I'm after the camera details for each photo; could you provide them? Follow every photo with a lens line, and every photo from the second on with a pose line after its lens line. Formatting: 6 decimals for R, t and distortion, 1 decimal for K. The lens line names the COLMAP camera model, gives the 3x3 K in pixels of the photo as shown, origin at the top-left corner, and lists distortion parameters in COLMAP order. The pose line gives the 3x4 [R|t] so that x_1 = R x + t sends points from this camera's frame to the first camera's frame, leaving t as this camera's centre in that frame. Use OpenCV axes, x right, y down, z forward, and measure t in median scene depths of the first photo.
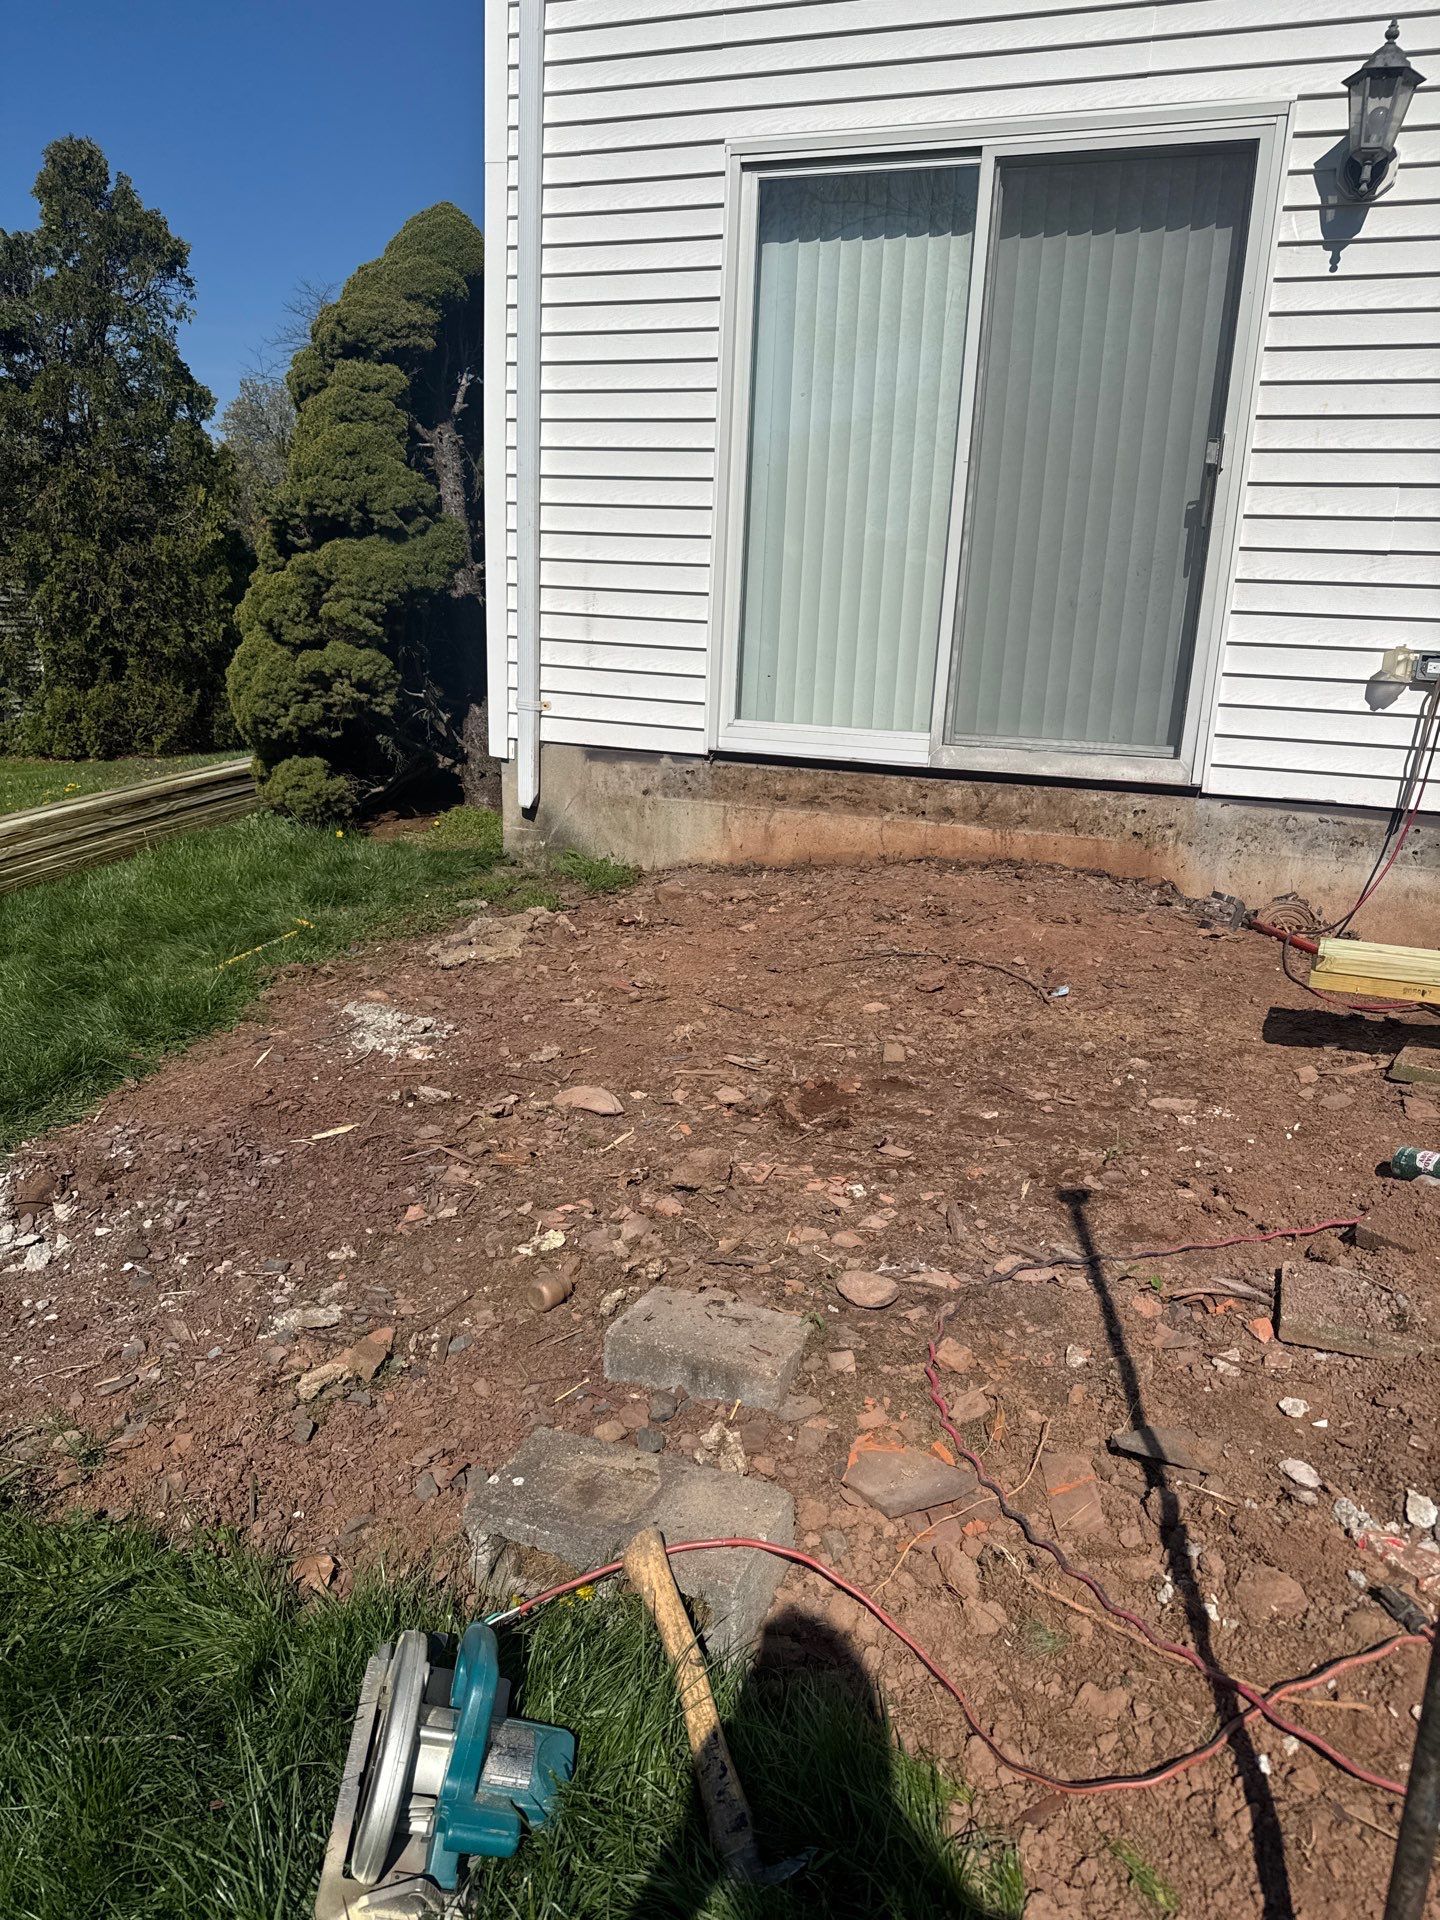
lens RADIAL K [[1333.6, 0, 720.0], [0, 1333.6, 960.0], [0, 0, 1]] dist [0.028952, -0.033392]
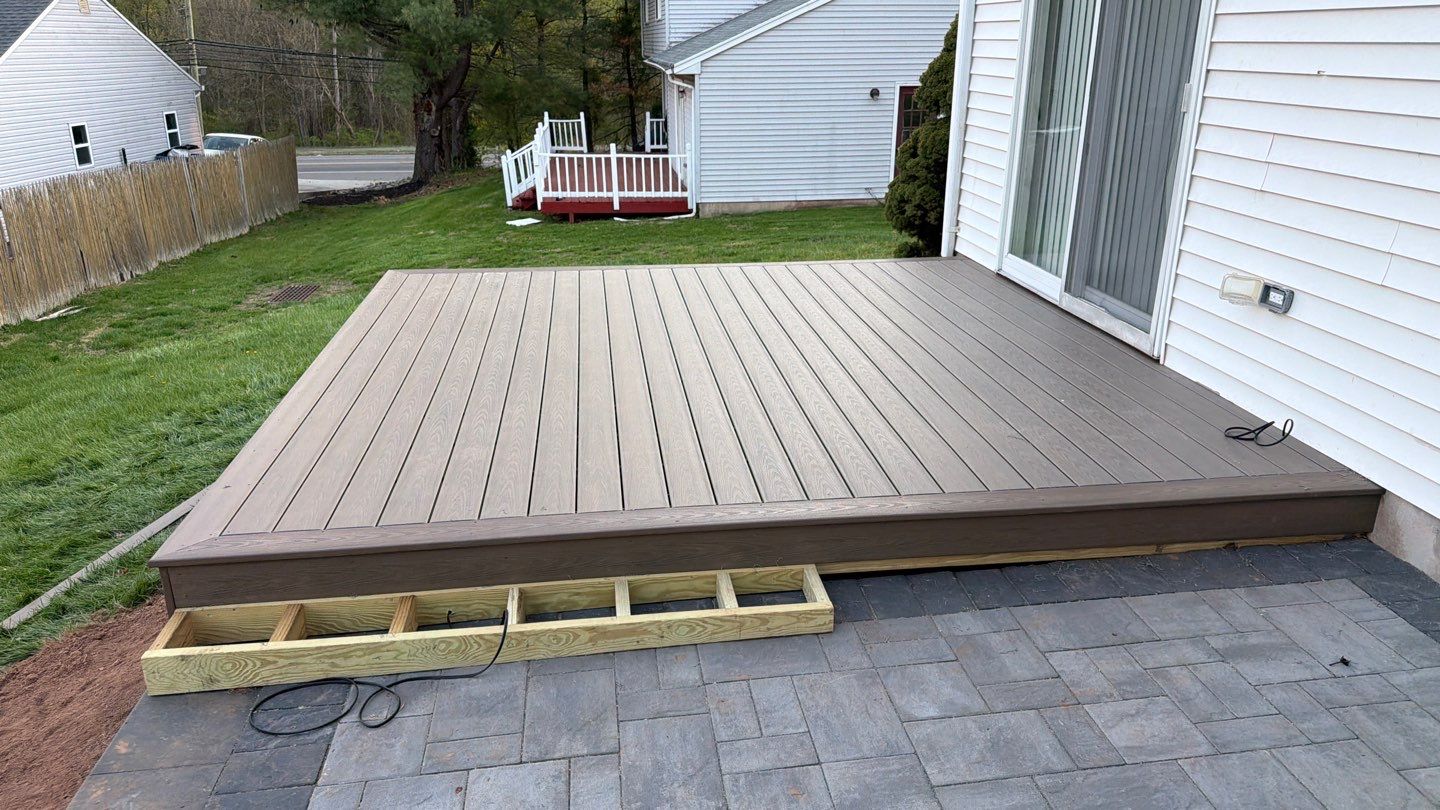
lens RADIAL K [[1021.5, 0, 720.0], [0, 1021.5, 405.0], [0, 0, 1]] dist [0.135366, -0.251921]
pose [[0.461853, 0.255705, -0.849298, 0.812908], [-0.197921, 0.963109, 0.182341, -0.148948], [0.864592, 0.083879, 0.495424, 0.134150]]
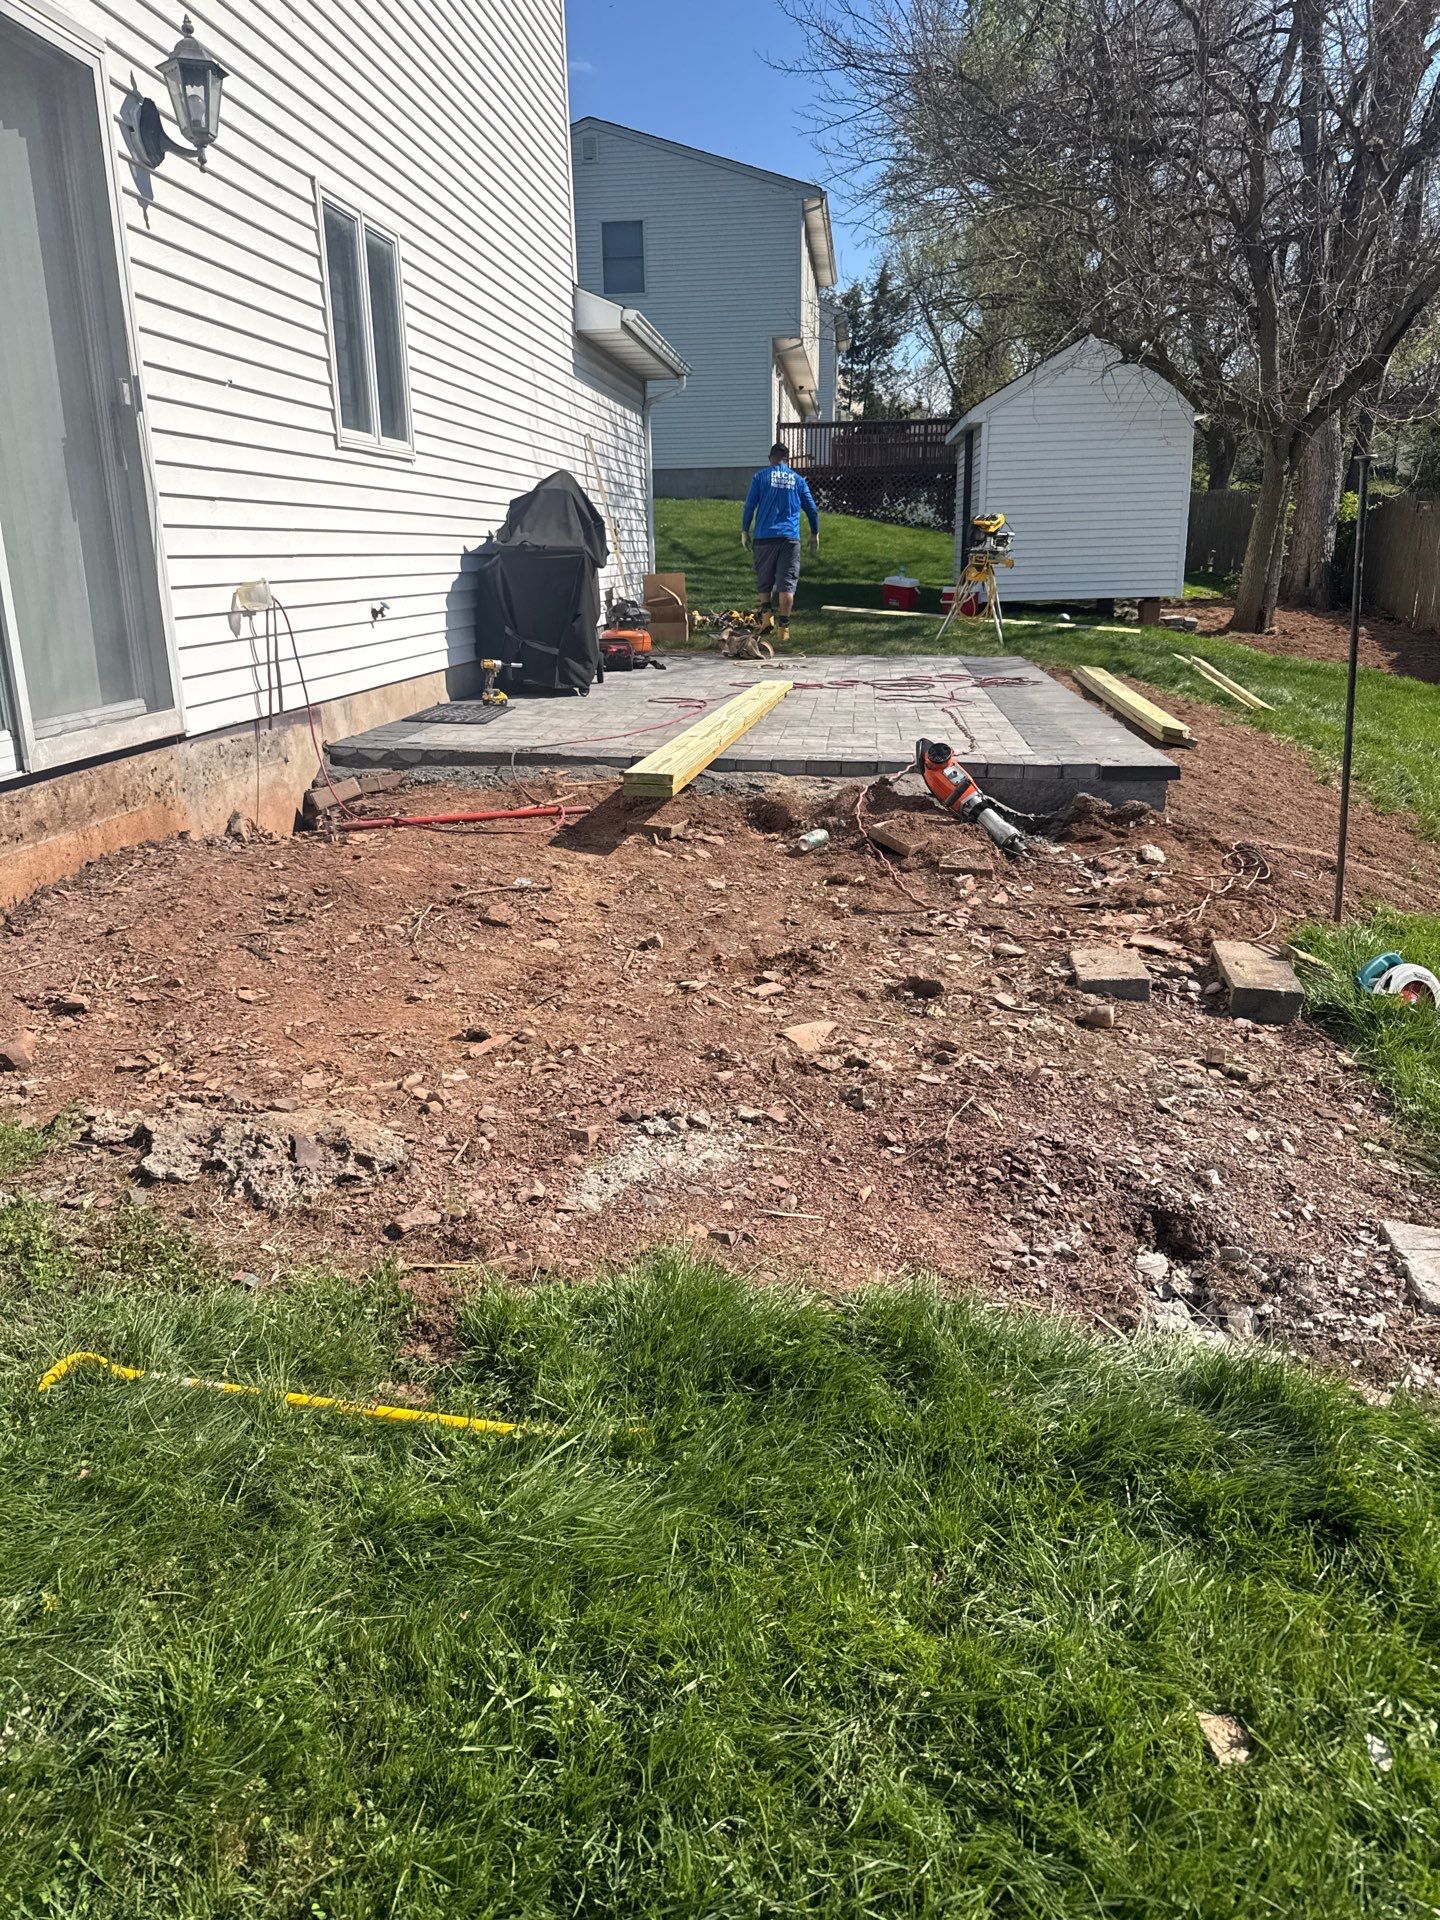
lens RADIAL K [[1333.6, 0, 720.0], [0, 1333.6, 960.0], [0, 0, 1]] dist [0.028952, -0.033392]
pose [[-0.239011, -0.324220, 0.915290, -0.586834], [0.233588, 0.895731, 0.378288, -0.212677], [-0.942502, 0.304215, -0.138356, 0.655463]]
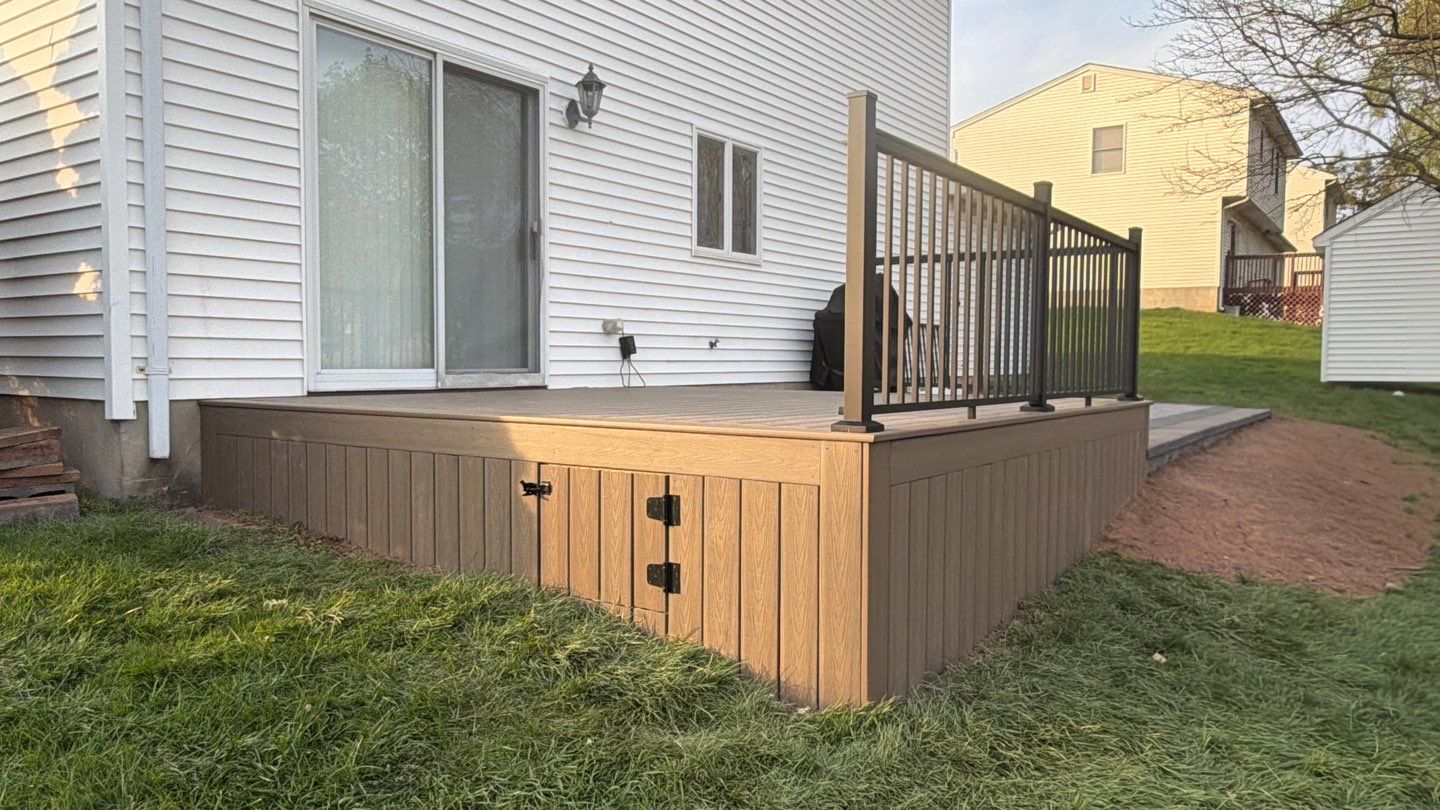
lens RADIAL K [[1015.2, 0, 720.0], [0, 1015.2, 405.0], [0, 0, 1]] dist [0.072388, -0.070213]
pose [[0.253370, -0.084548, 0.963668, -0.846438], [0.245106, 0.969277, 0.020596, -0.056514], [-0.935803, 0.230983, 0.266309, 0.289226]]
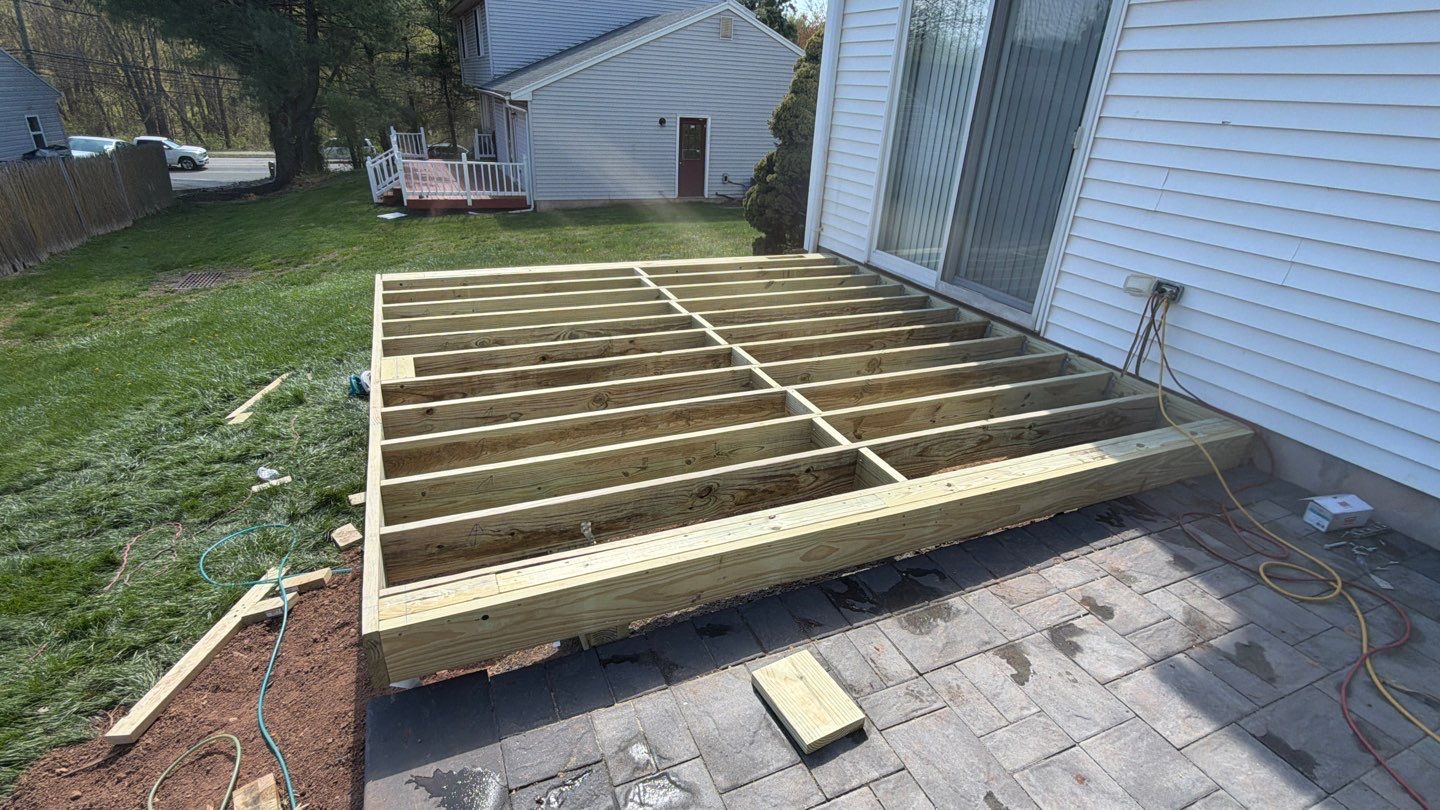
lens RADIAL K [[699.9, 0, 720.0], [0, 699.9, 405.0], [0, 0, 1]] dist [0.000932, -0.000344]
pose [[0.693346, 0.290644, -0.659391, 0.562561], [-0.195864, 0.956614, 0.215703, -0.124796], [0.693475, -0.020406, 0.720191, 0.049299]]
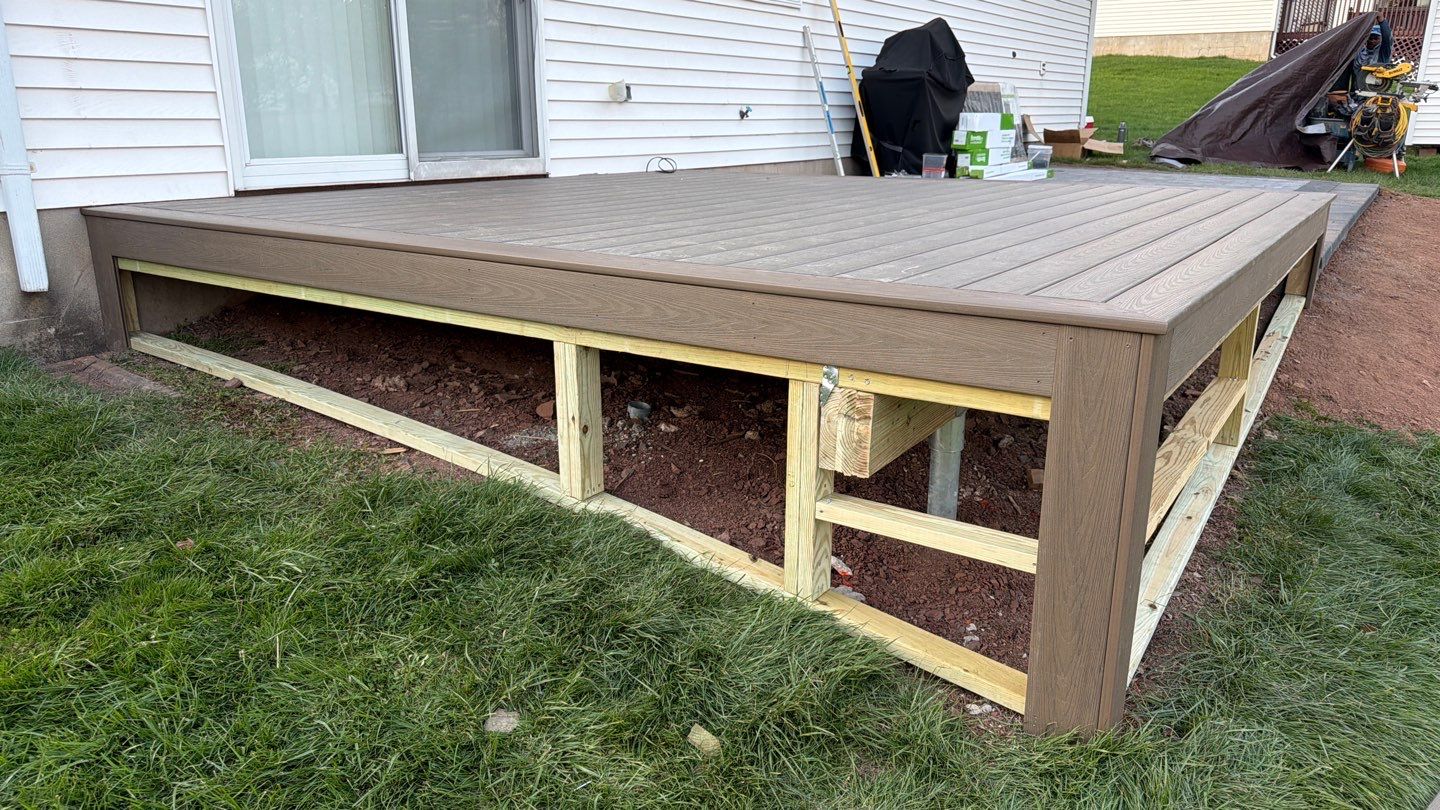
lens RADIAL K [[1015.2, 0, 720.0], [0, 1015.2, 405.0], [0, 0, 1]] dist [0.072388, -0.070213]
pose [[0.239049, -0.306251, 0.921448, -0.641462], [0.248965, 0.936569, 0.246688, -0.097128], [-0.938548, 0.170438, 0.300132, 0.397476]]
